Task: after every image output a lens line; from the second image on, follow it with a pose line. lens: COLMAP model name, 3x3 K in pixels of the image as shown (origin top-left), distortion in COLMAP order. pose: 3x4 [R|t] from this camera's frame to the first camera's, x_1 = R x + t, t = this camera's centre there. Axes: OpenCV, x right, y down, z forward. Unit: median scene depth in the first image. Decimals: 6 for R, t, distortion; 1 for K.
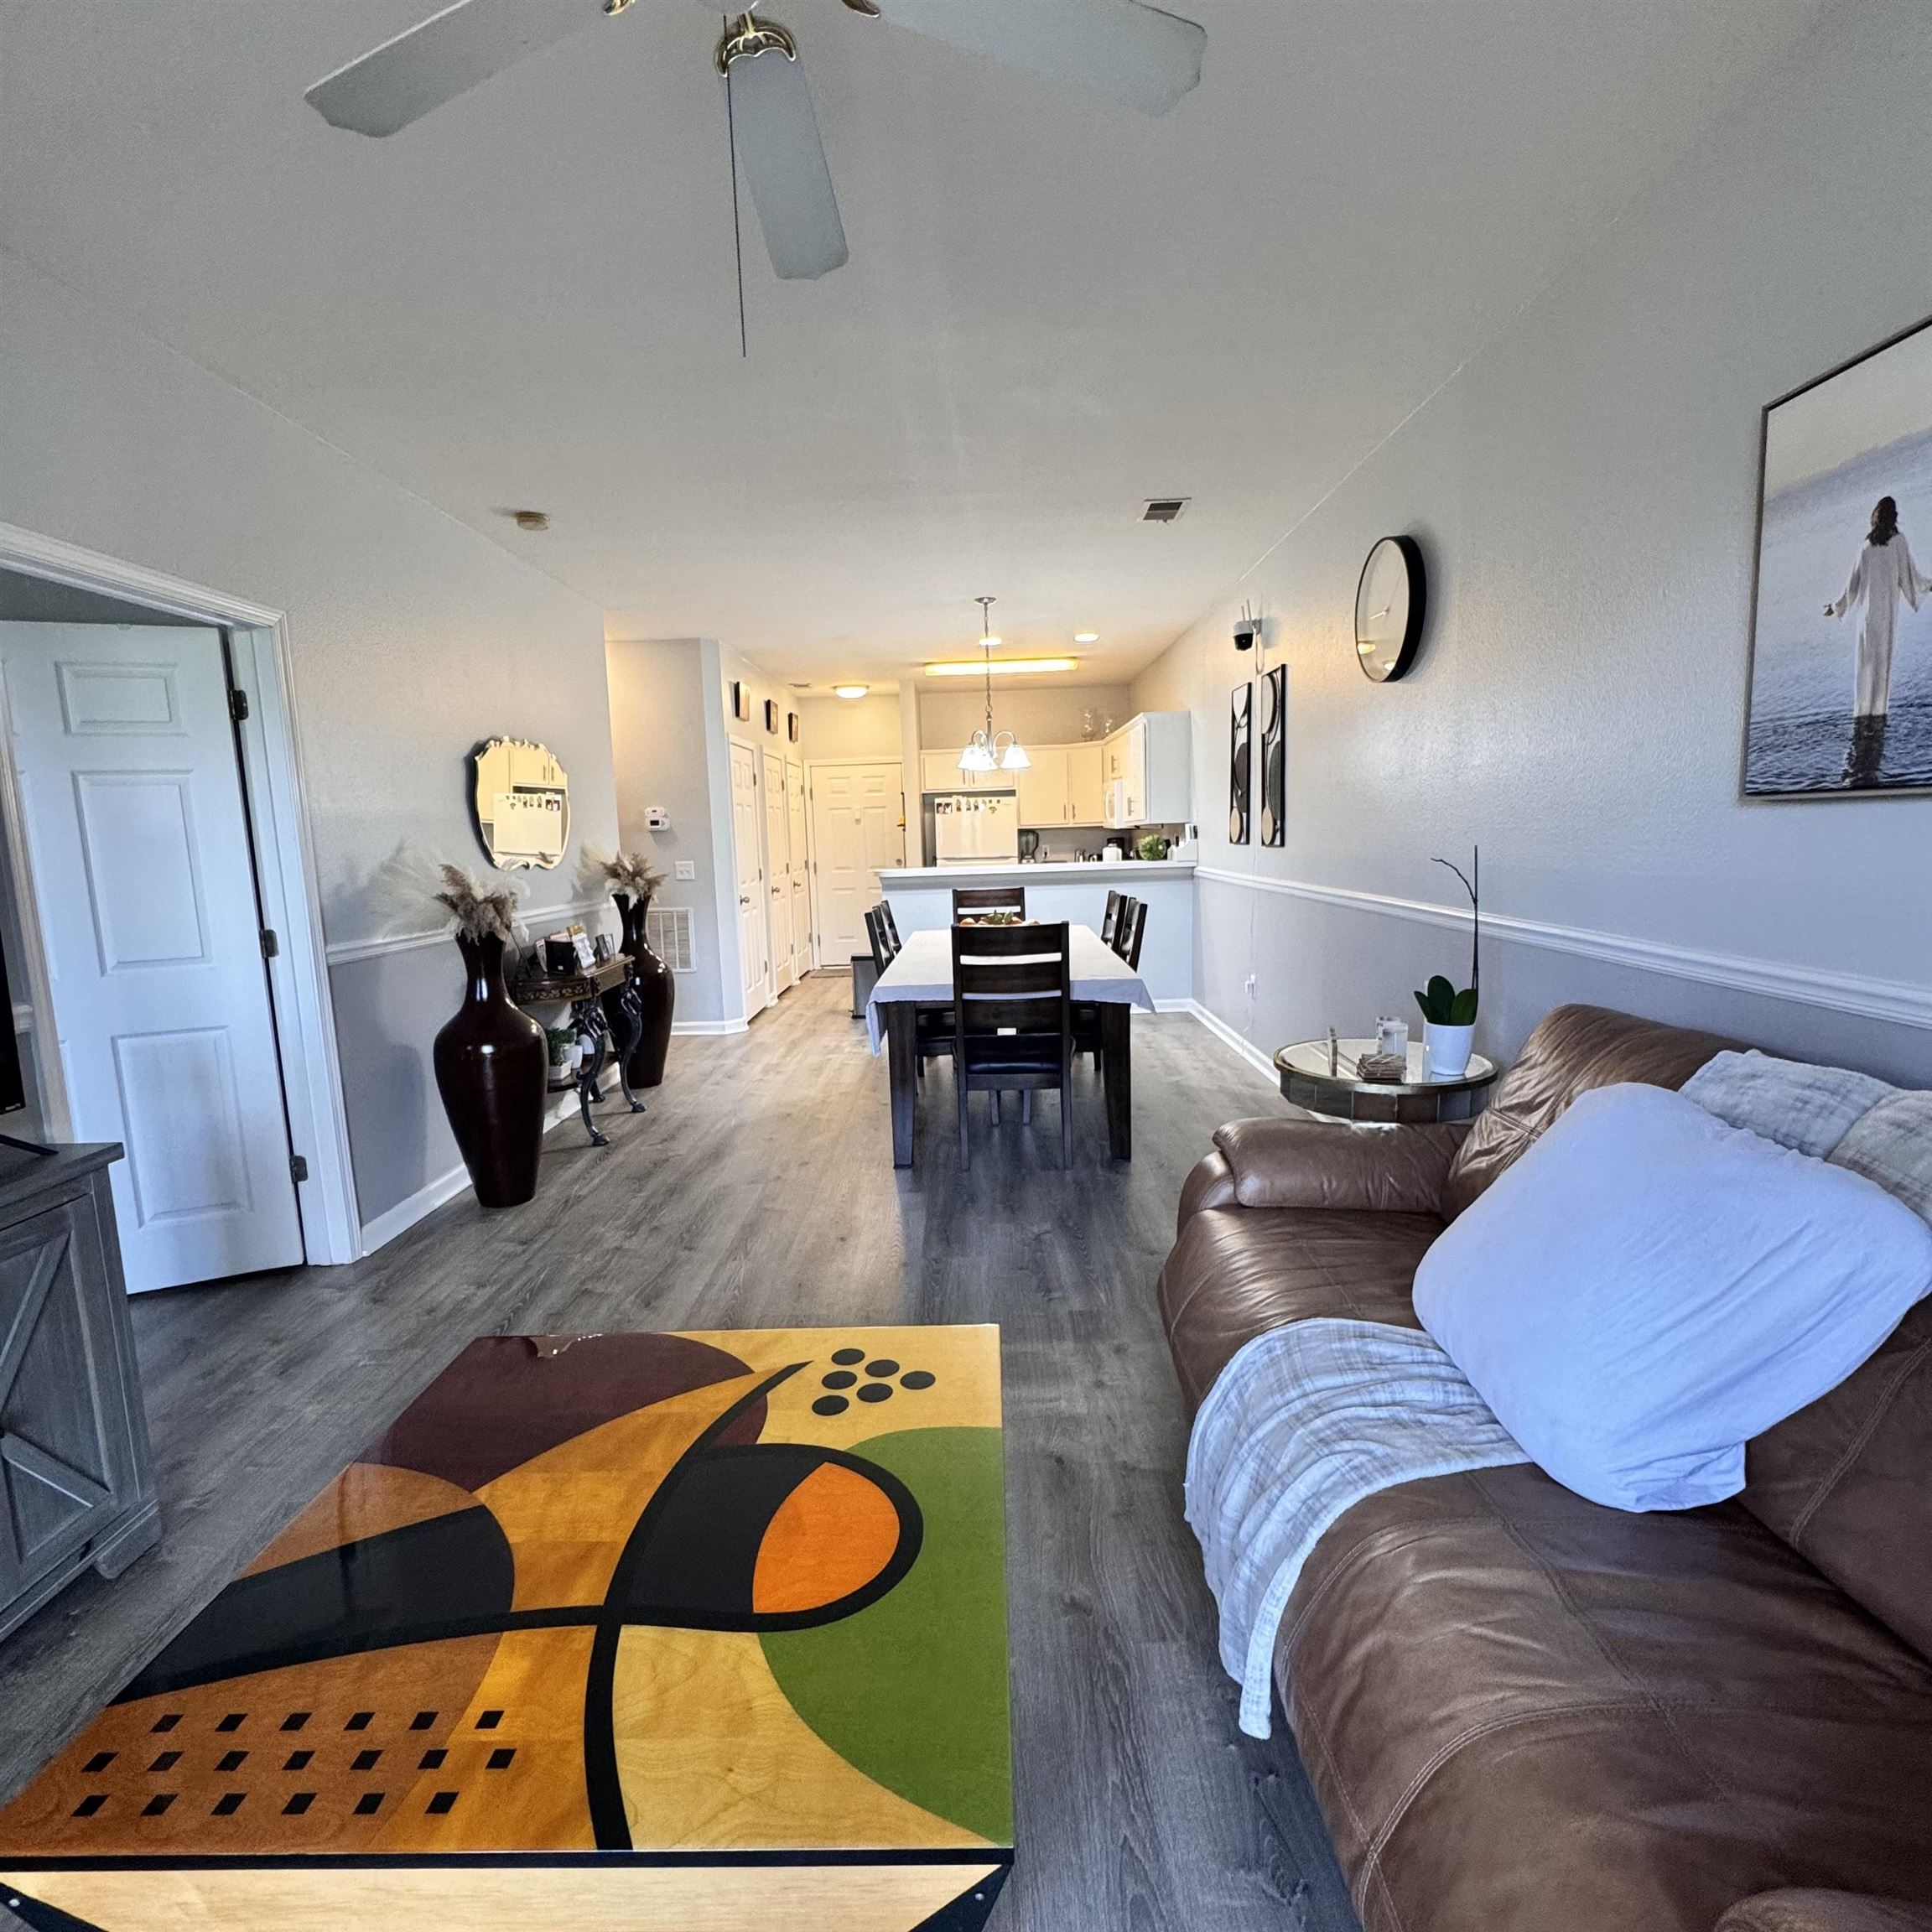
lens RADIAL K [[1021.1, 0, 968.8], [0, 1021.1, 962.9], [0, 0, 1]] dist [0.001365, -0.000075]
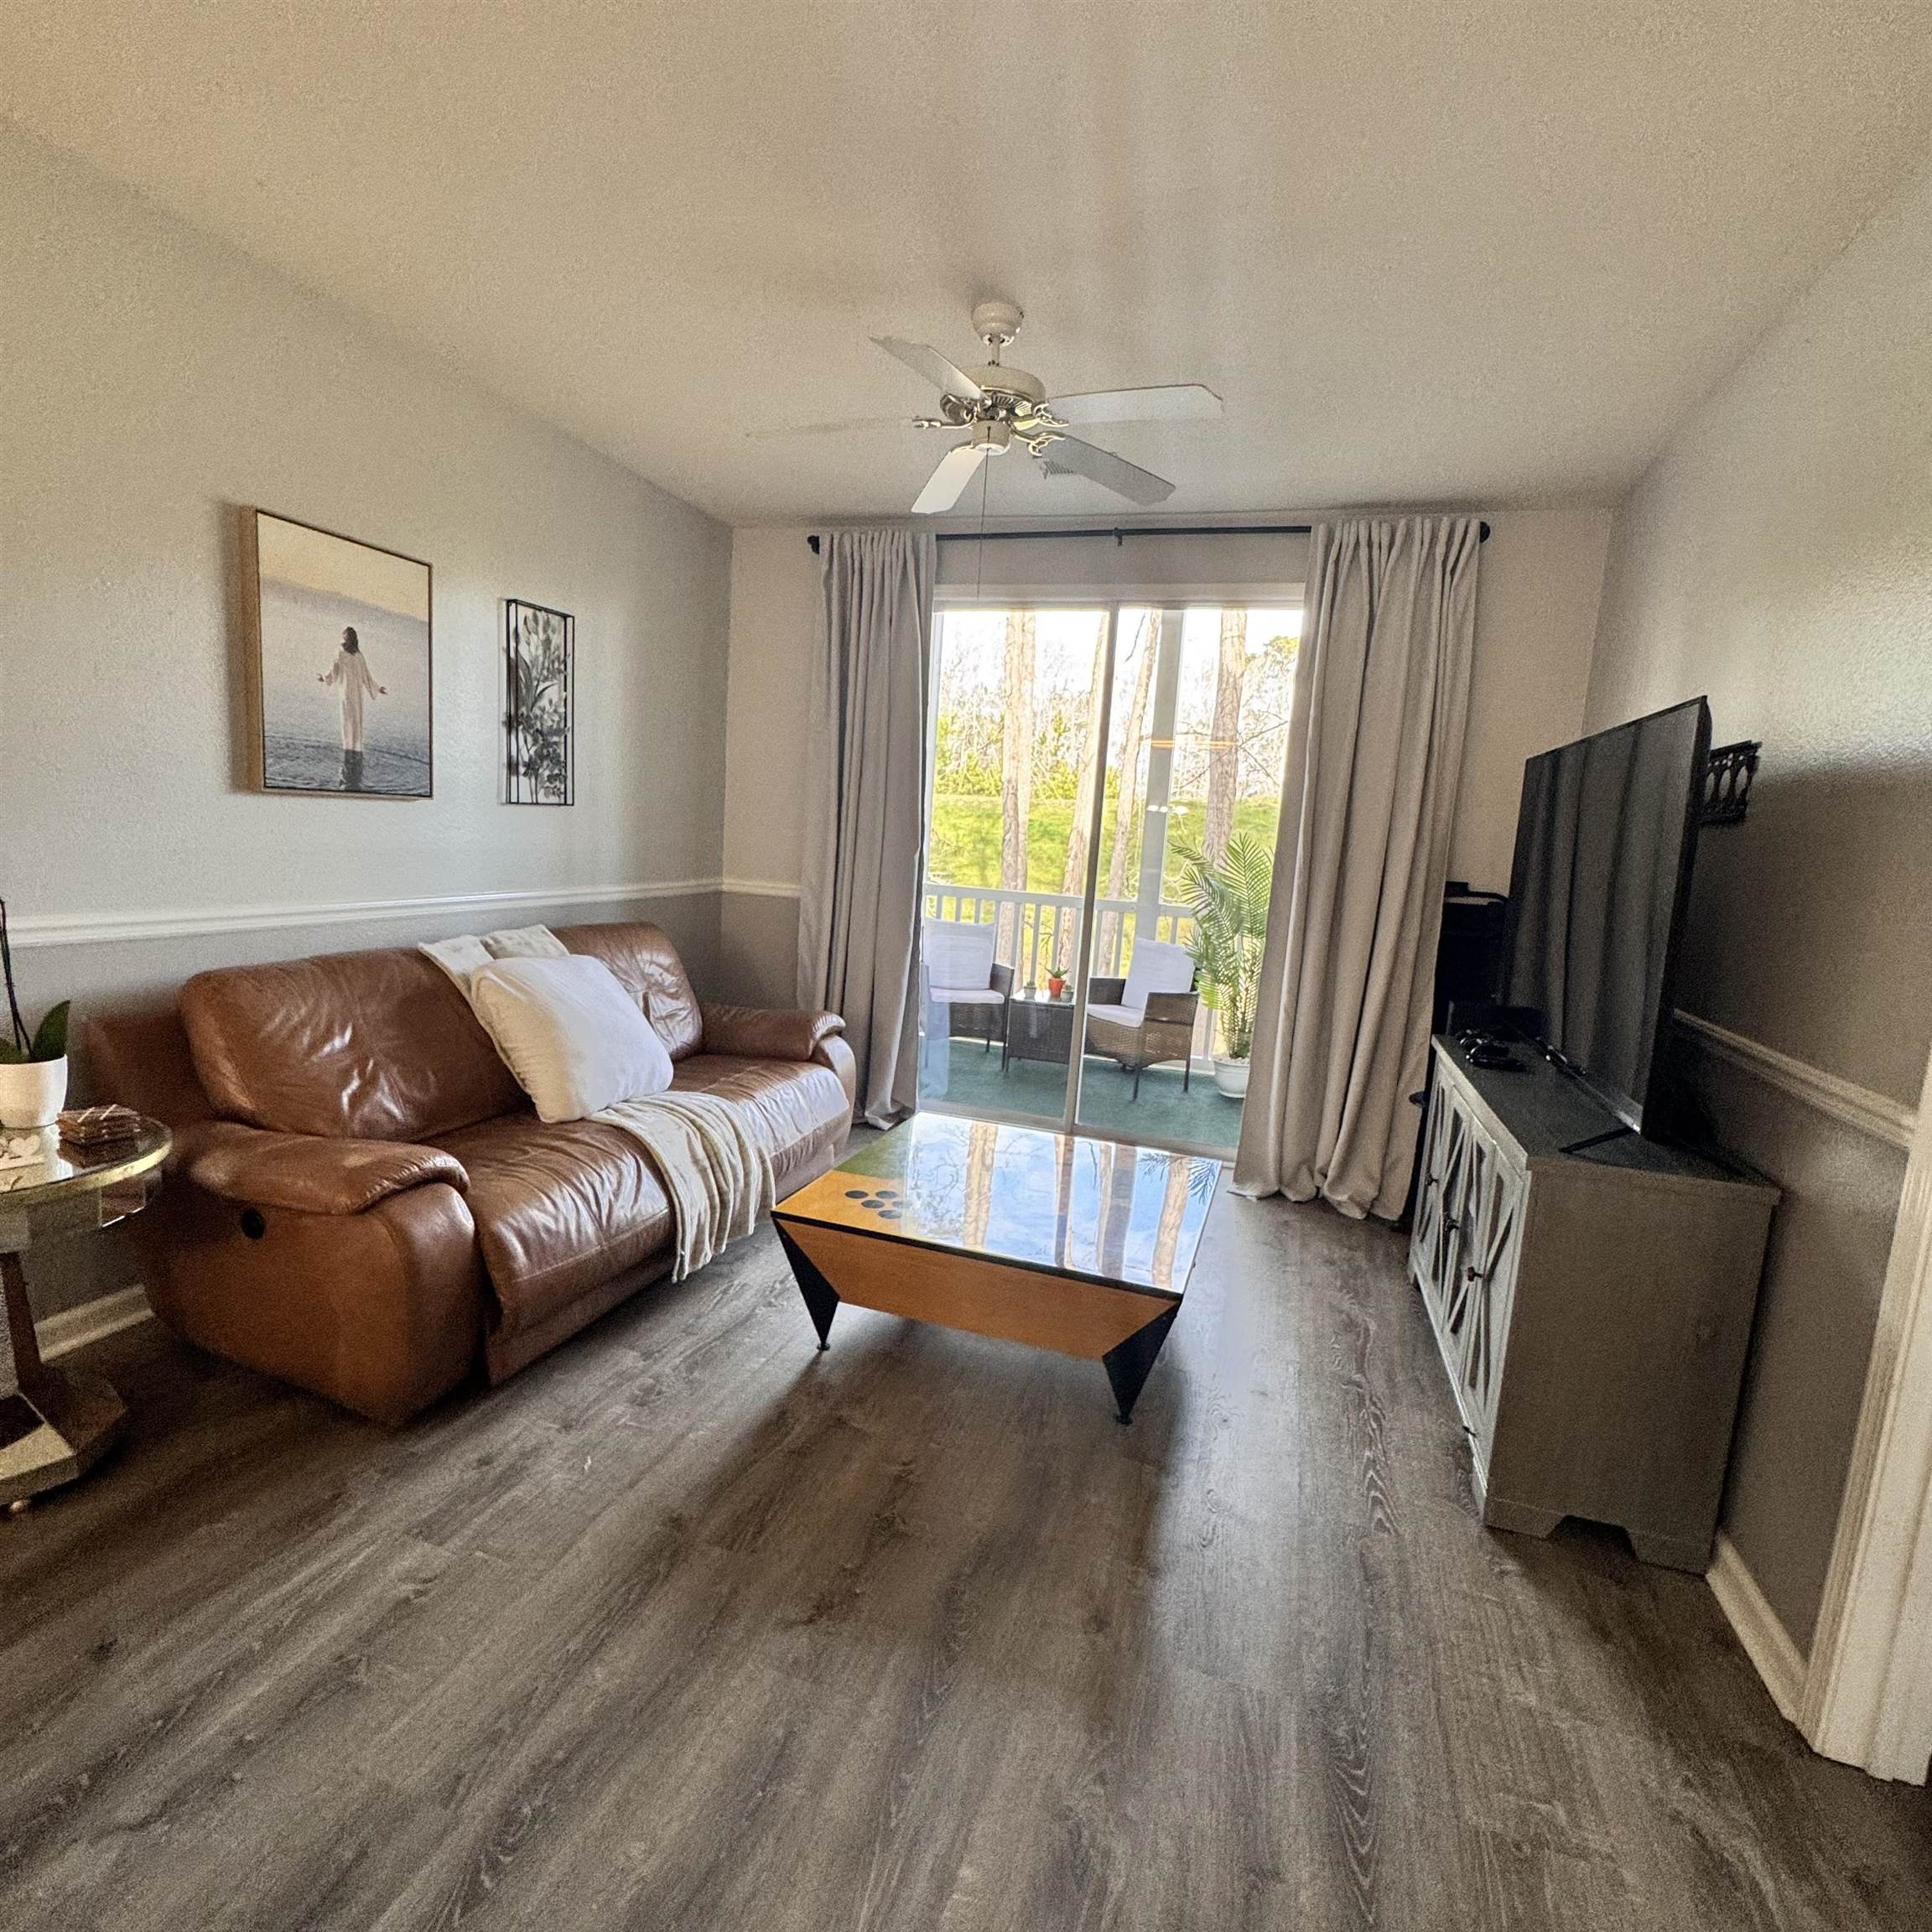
lens RADIAL K [[1021.1, 0, 968.2], [0, 1021.1, 977.0], [0, 0, 1]] dist [0.001365, -0.000075]
pose [[-0.952386, -0.070552, 0.296621, -0.652300], [0.007645, 0.967028, 0.254557, -0.295920], [-0.304800, 0.244704, -0.920444, 2.321825]]
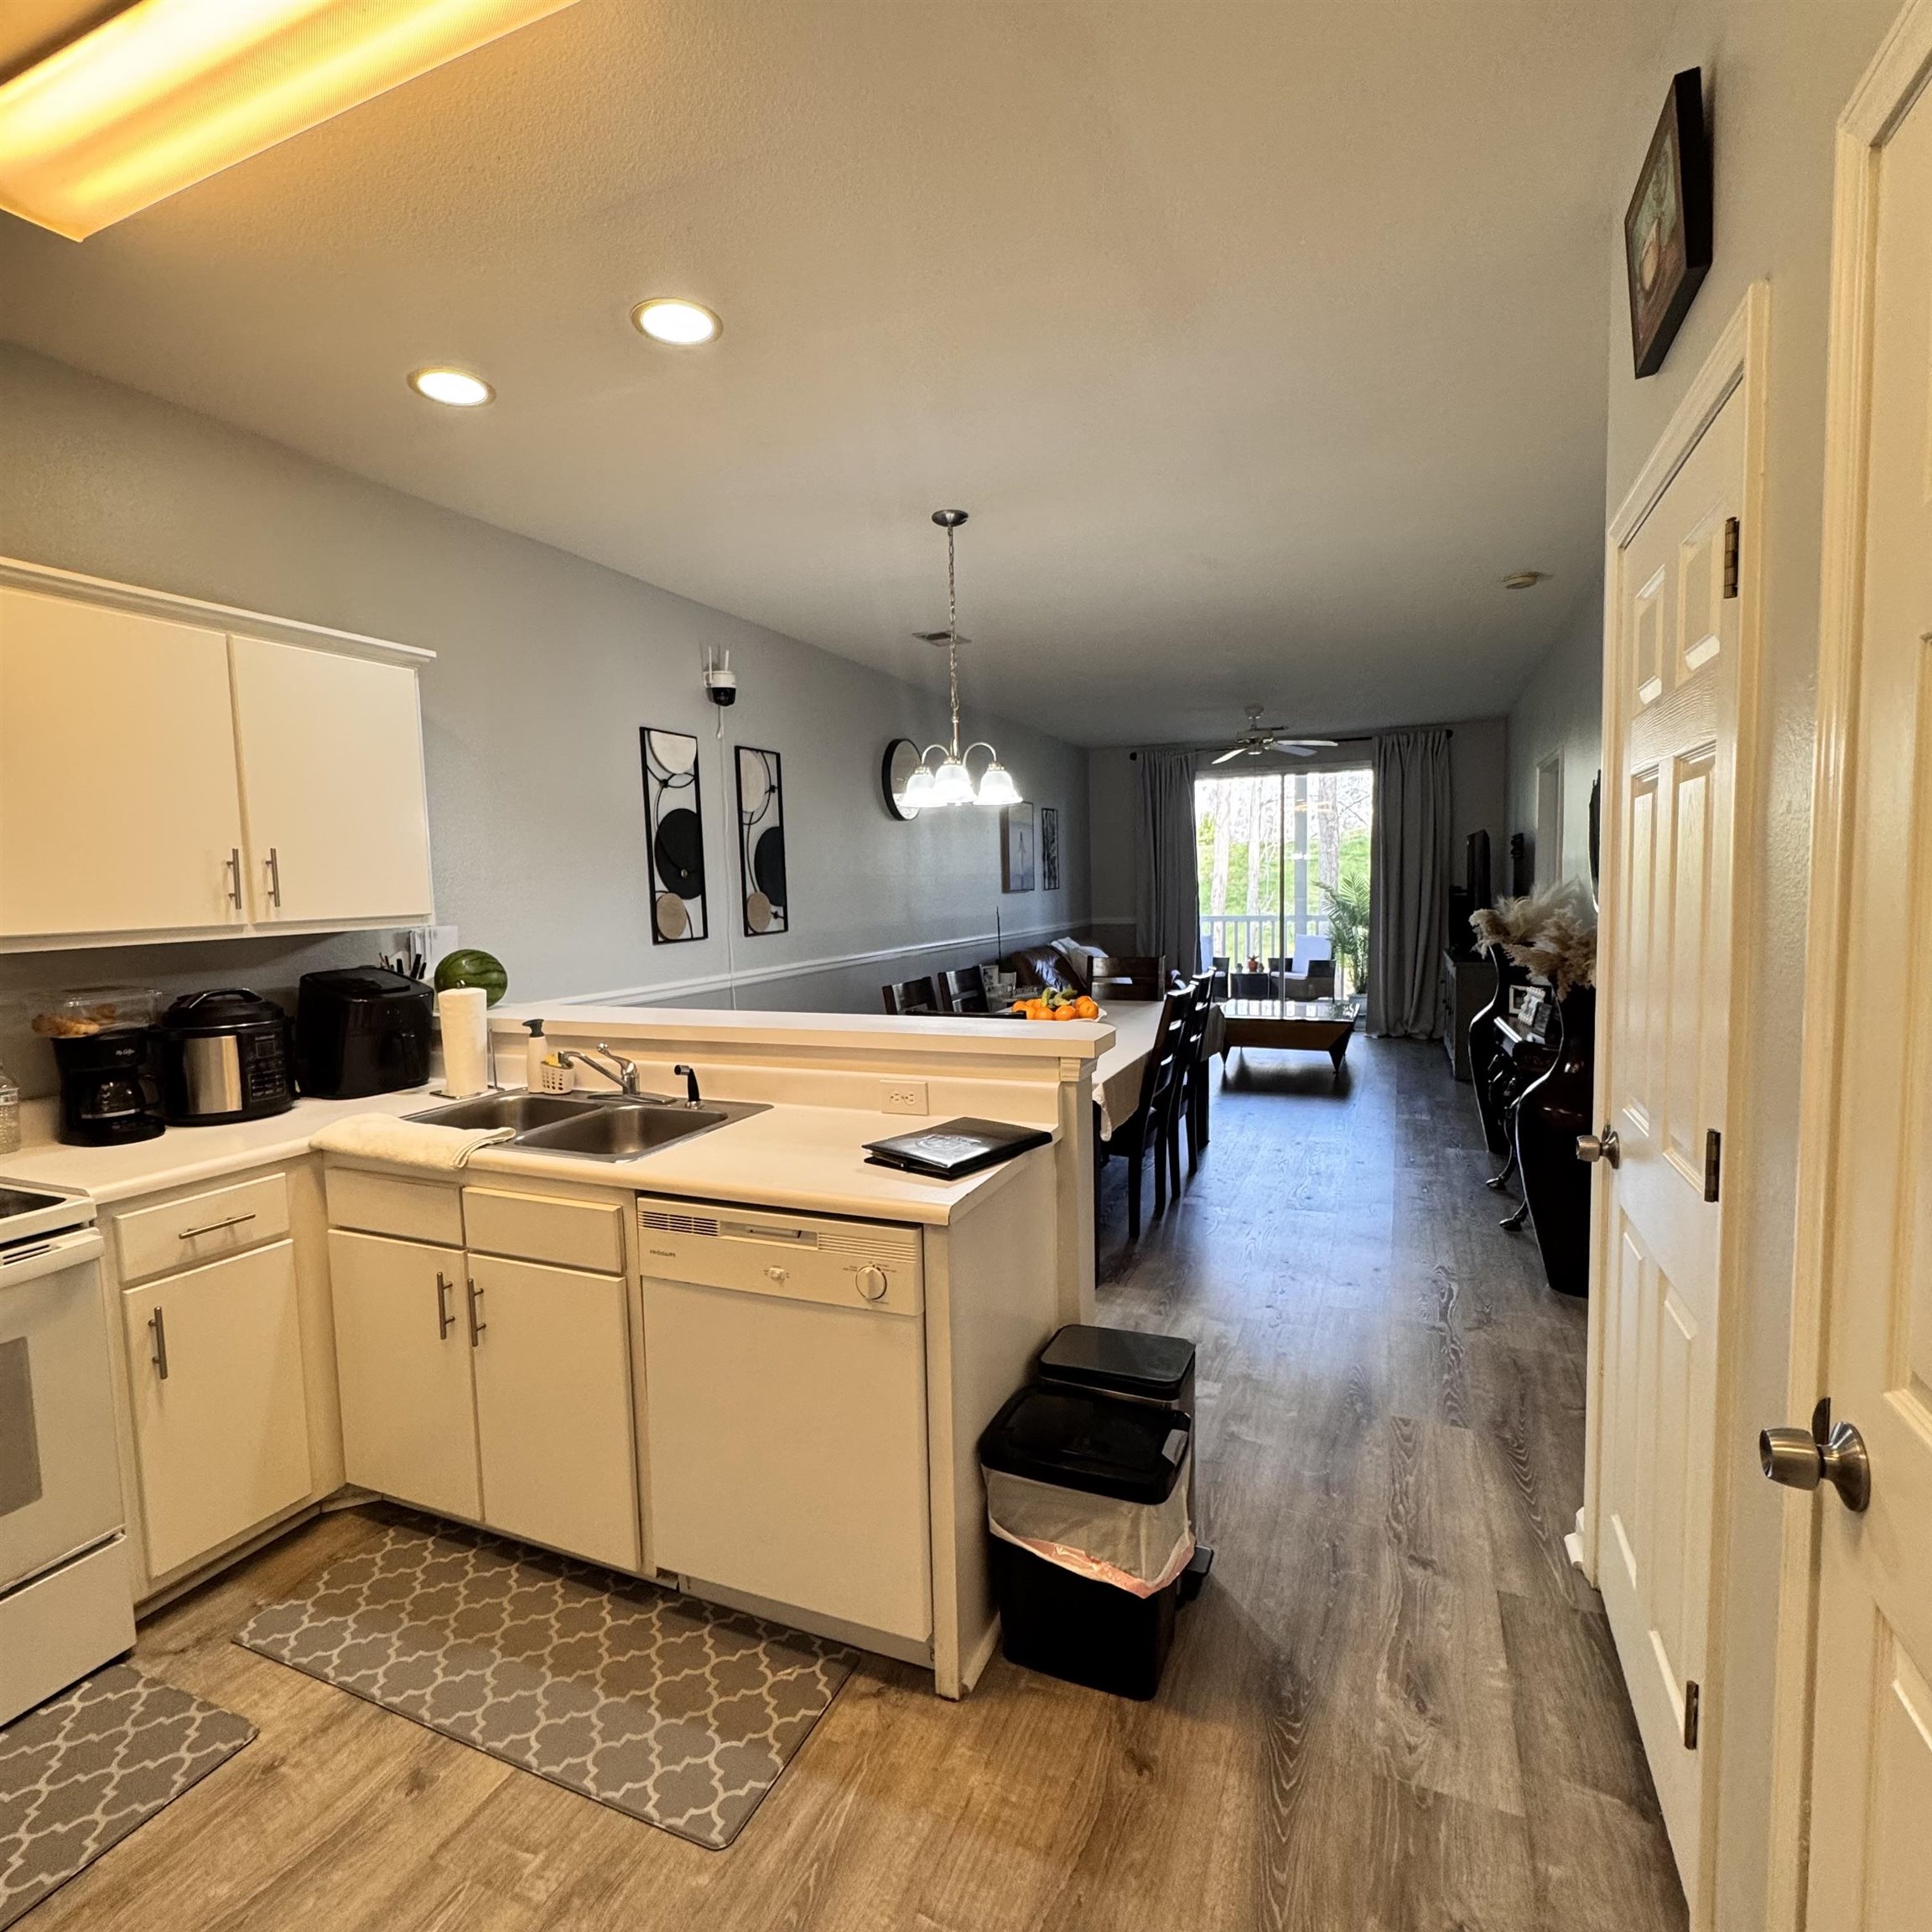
lens RADIAL K [[1021.1, 0, 964.6], [0, 1021.1, 966.5], [0, 0, 1]] dist [0.001365, -0.000075]
pose [[-0.921510, 0.025314, 0.387530, -0.709031], [0.105188, 0.976842, 0.186320, -0.731180], [-0.373839, 0.212459, -0.902832, 5.421519]]
